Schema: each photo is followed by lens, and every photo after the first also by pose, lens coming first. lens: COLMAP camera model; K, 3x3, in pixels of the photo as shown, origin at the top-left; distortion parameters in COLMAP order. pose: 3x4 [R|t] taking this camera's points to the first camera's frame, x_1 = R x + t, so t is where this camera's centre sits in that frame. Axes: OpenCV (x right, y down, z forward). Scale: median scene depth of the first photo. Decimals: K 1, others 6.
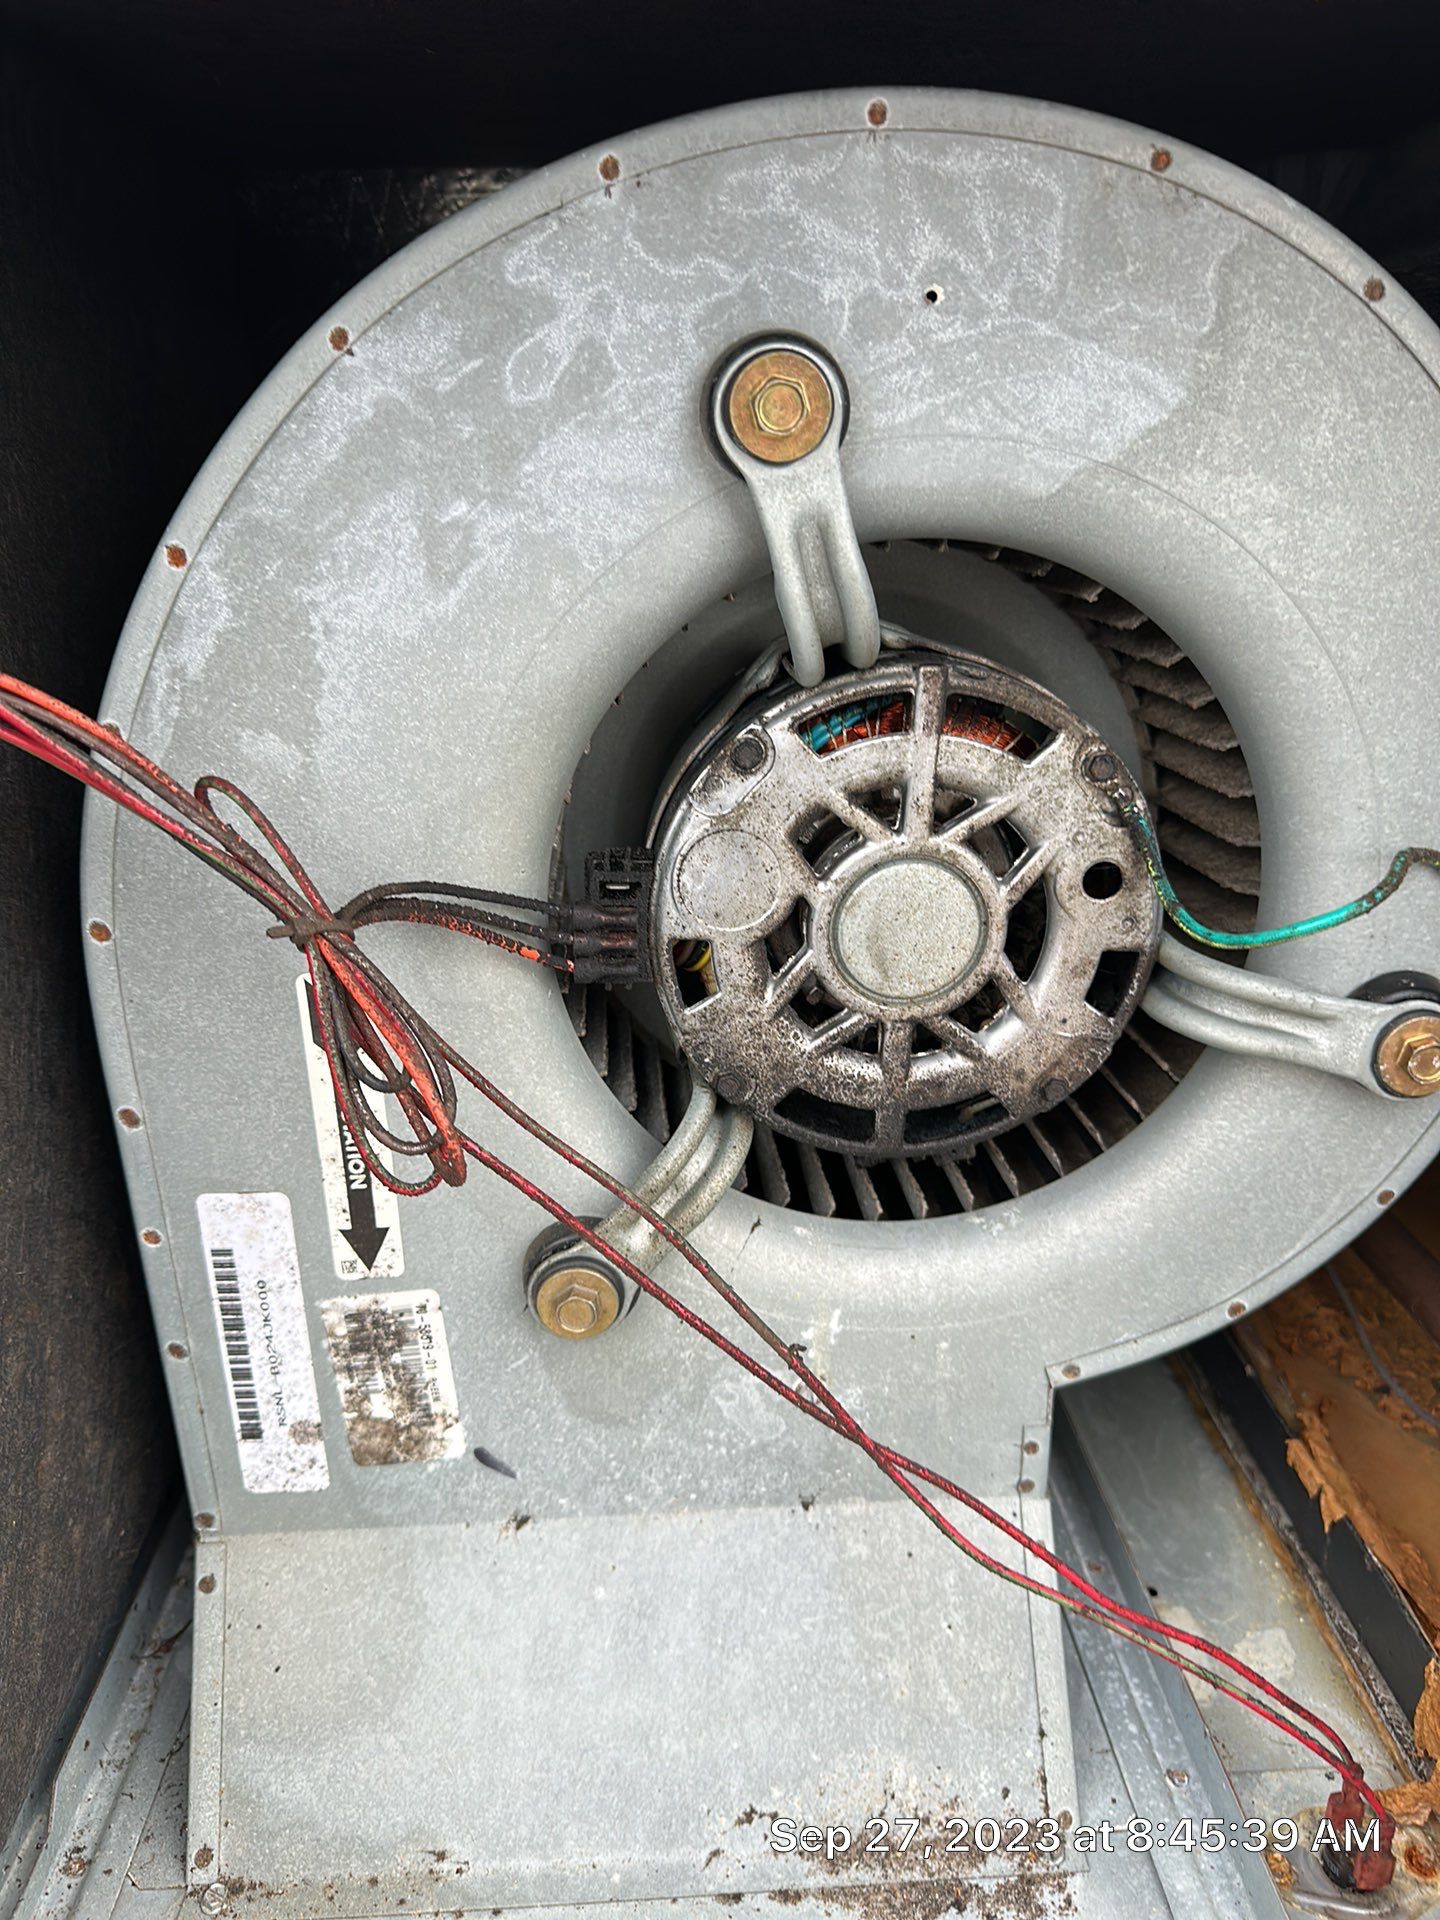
lens RADIAL K [[1370.6, 0, 721.7], [0, 1370.6, 965.4], [0, 0, 1]] dist [0.006527, -0.028261]
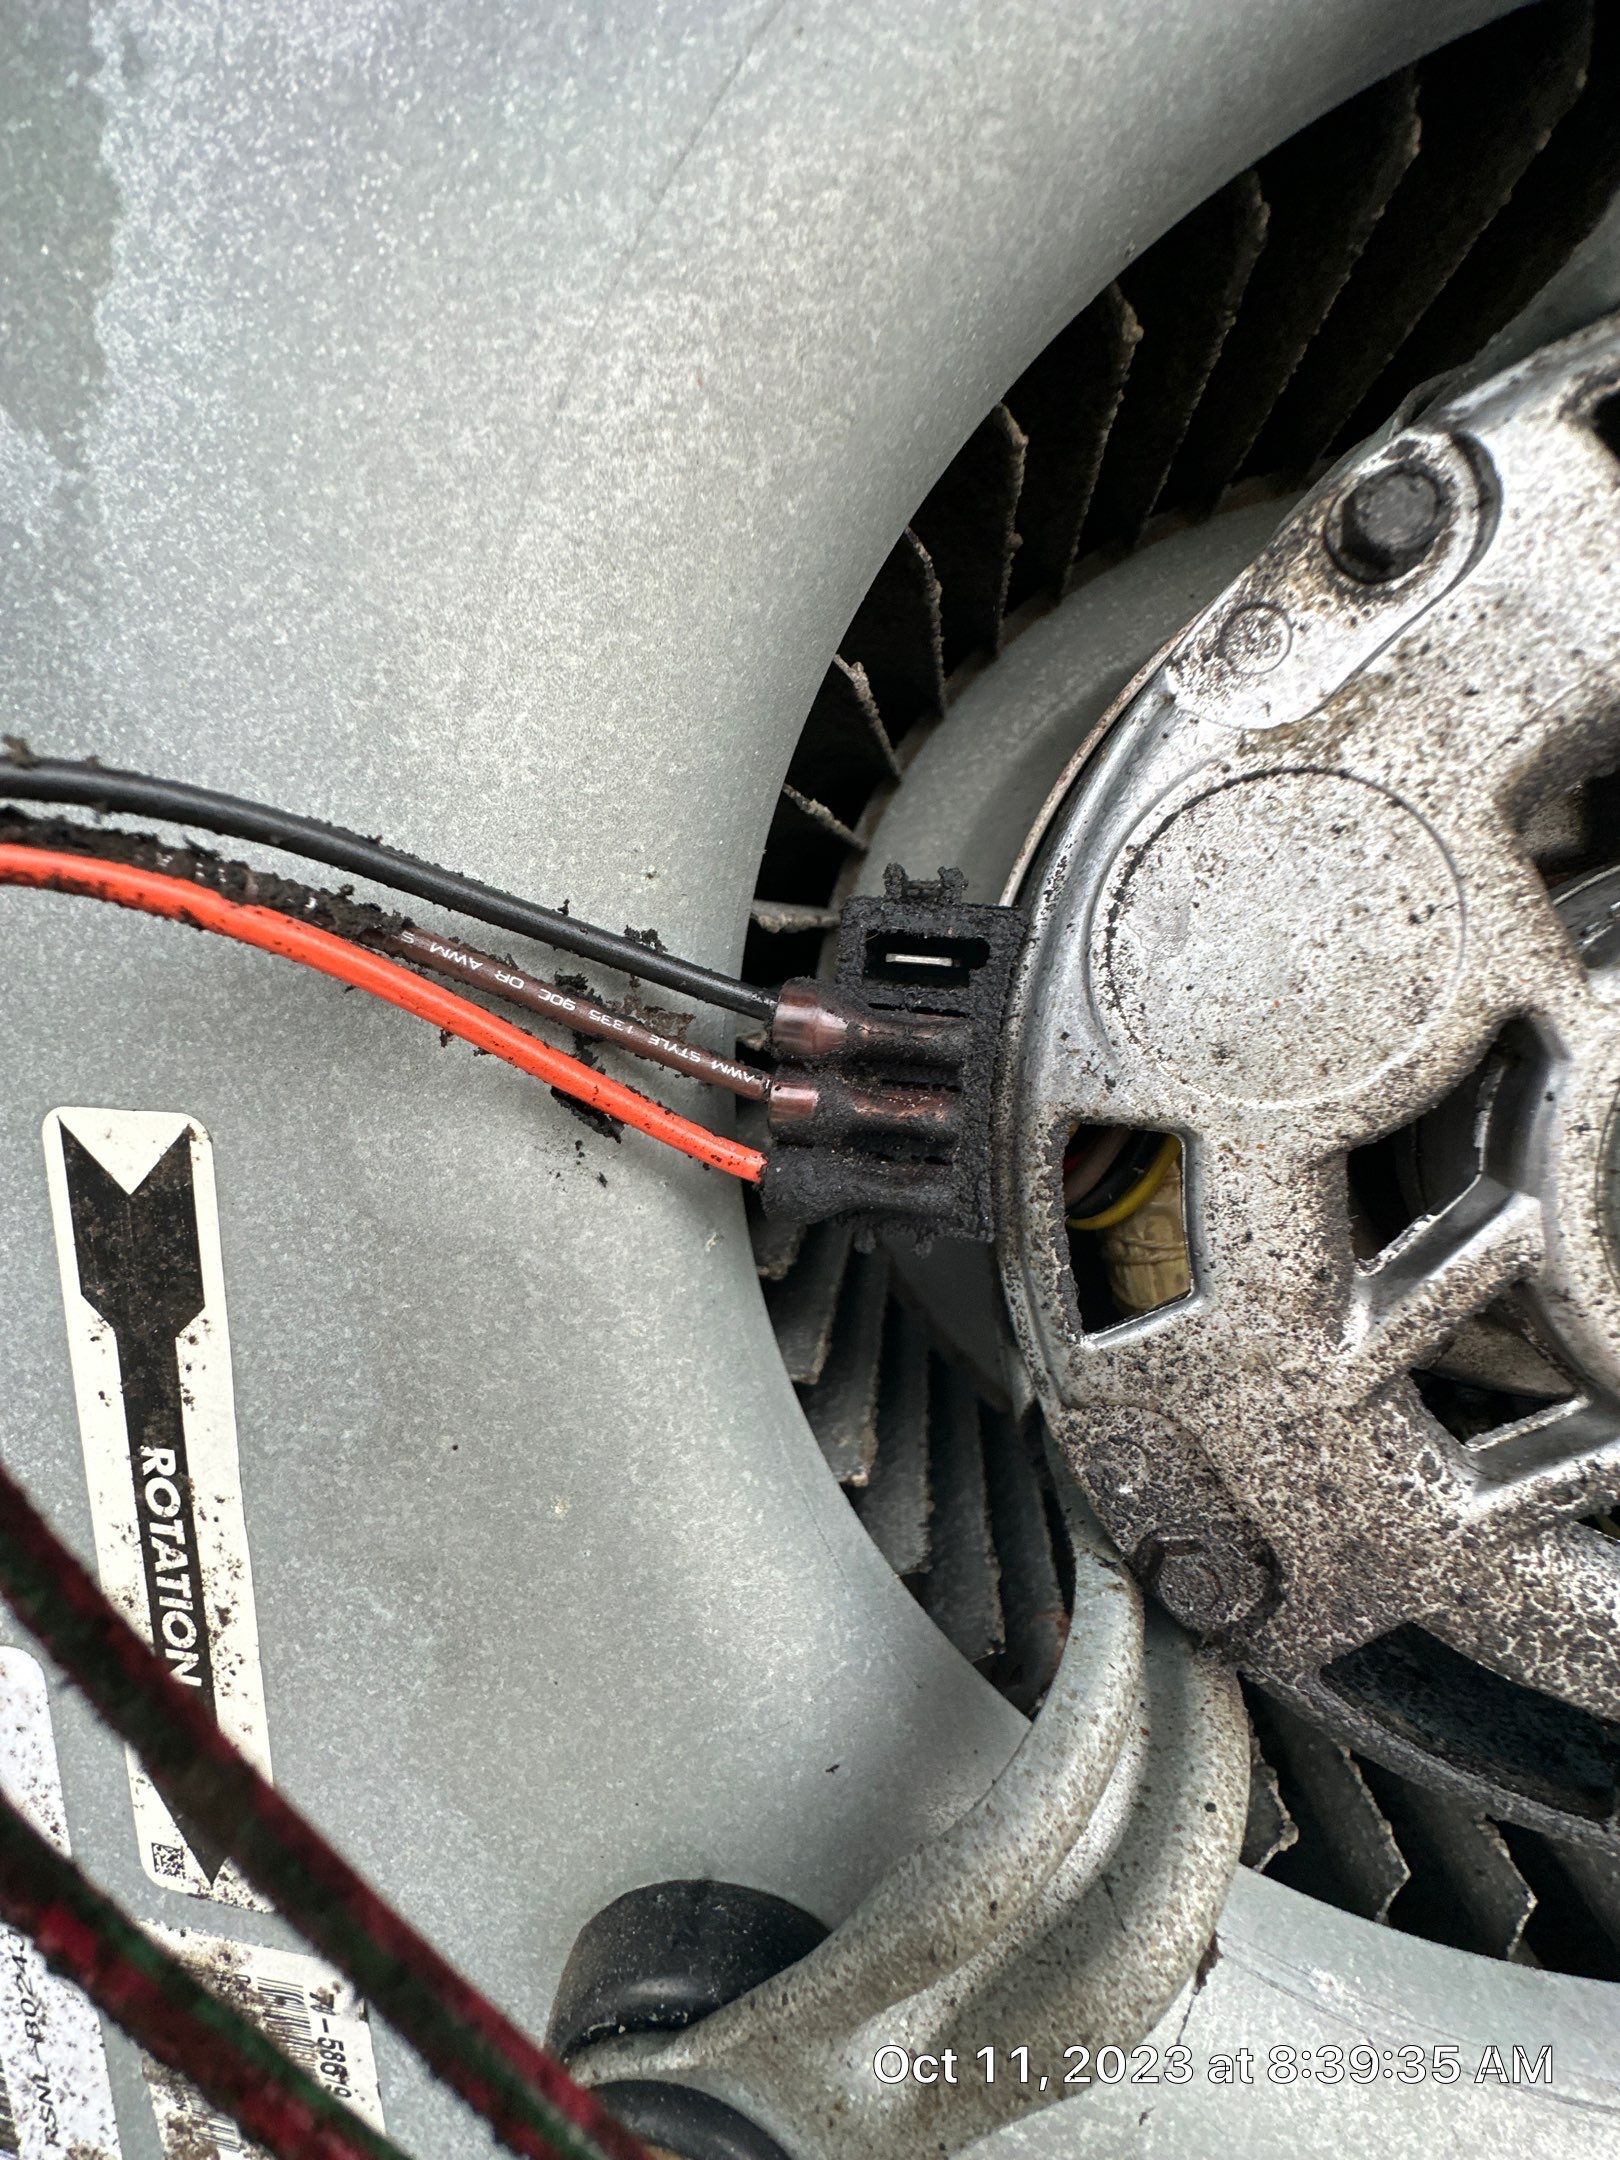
lens RADIAL K [[853.3, 0, 809.4], [0, 853.3, 1090.3], [0, 0, 1]] dist [-0.002214, -0.001004]
pose [[0.976487, 0.082570, -0.199136, -0.055656], [-0.117690, 0.978123, -0.171534, 0.016734], [0.180616, 0.190937, 0.964843, 0.773239]]
